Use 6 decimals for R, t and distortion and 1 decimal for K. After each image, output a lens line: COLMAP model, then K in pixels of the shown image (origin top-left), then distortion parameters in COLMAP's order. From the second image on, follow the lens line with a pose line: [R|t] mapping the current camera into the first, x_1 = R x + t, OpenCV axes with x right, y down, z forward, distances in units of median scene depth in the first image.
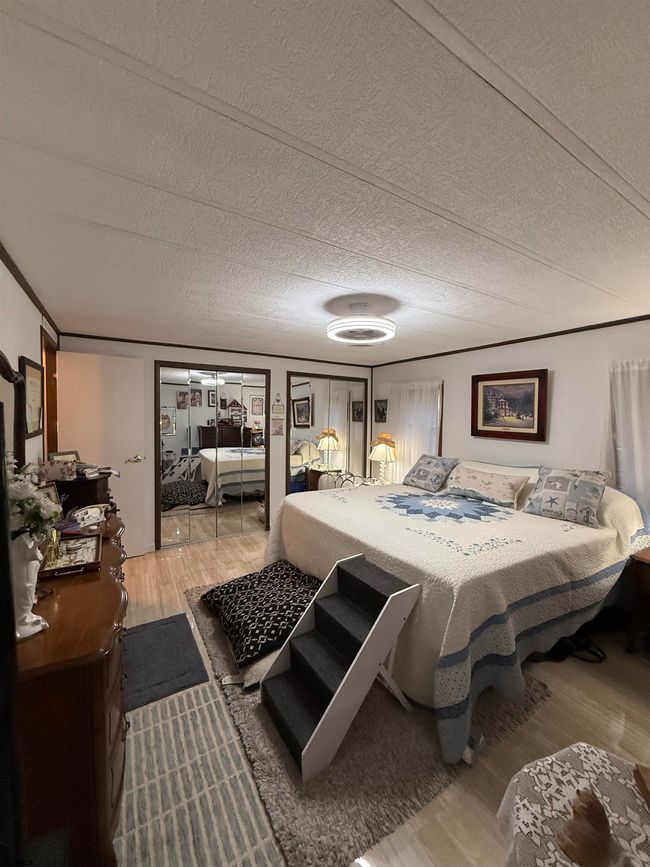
lens RADIAL K [[346.4, 0, 325.0], [0, 346.4, 433.5], [0, 0, 1]] dist [0.001622, 0.000067]
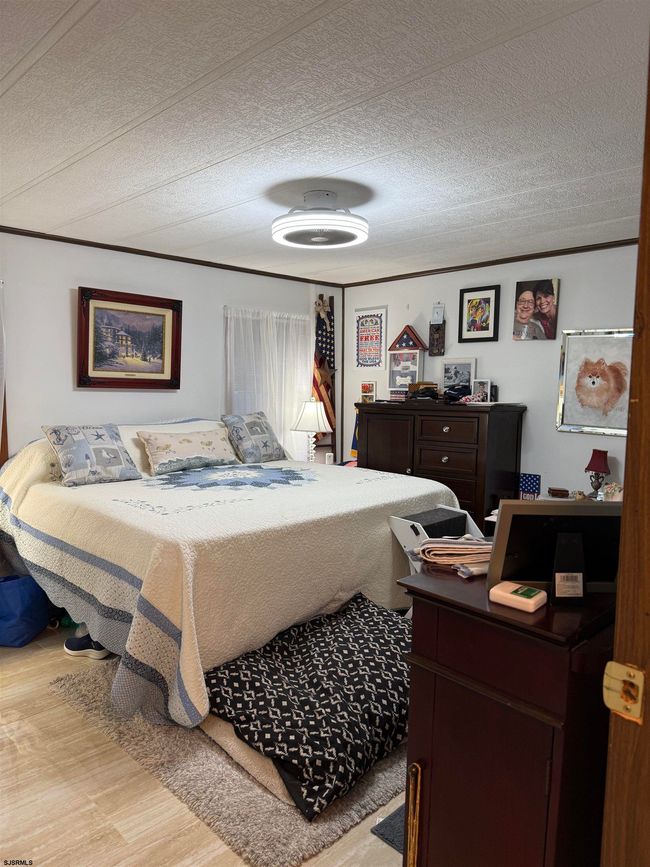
lens RADIAL K [[615.4, 0, 325.0], [0, 615.4, 433.5], [0, 0, 1]] dist [-0.001922, -0.000333]
pose [[-0.217268, -0.092237, 0.971744, -0.806689], [0.034660, 0.994169, 0.102115, -0.008951], [-0.975497, 0.055867, -0.212804, 0.912910]]
